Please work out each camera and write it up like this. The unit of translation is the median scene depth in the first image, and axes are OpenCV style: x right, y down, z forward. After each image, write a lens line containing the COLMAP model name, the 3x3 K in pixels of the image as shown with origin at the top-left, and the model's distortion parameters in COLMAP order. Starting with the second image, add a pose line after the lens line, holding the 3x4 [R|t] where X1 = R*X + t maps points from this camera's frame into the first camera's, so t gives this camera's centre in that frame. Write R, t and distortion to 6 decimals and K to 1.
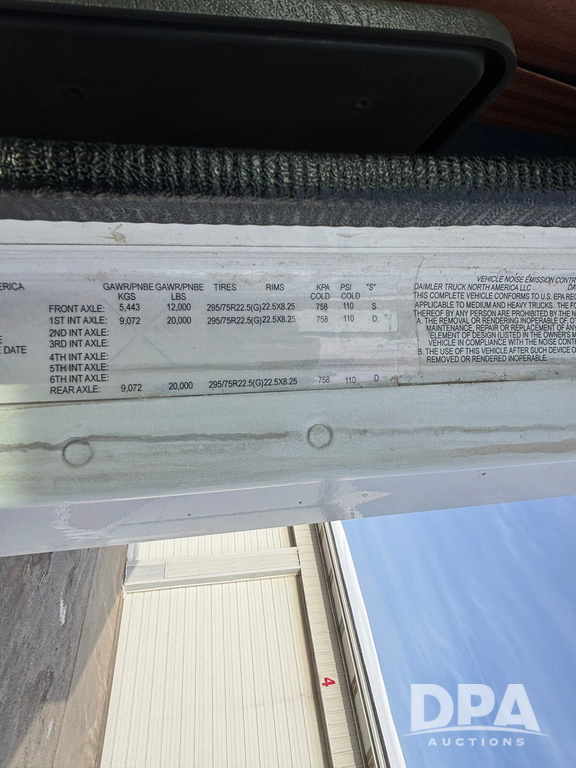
lens RADIAL K [[500.3, 0, 297.2], [0, 500.3, 385.1], [0, 0, 1]] dist [0.020779, -0.005149]
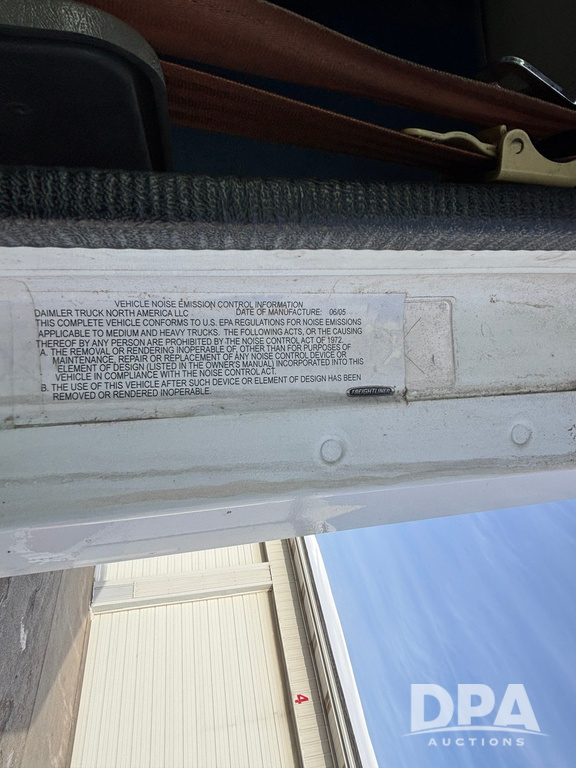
lens RADIAL K [[481.7, 0, 288.0], [0, 481.7, 384.0], [0, 0, 1]] dist [0.029730, 0.000171]
pose [[0.999680, -0.017898, 0.017854, 0.324840], [0.018550, 0.999142, -0.037018, -0.016979], [-0.017176, 0.037337, 0.999155, 0.074945]]
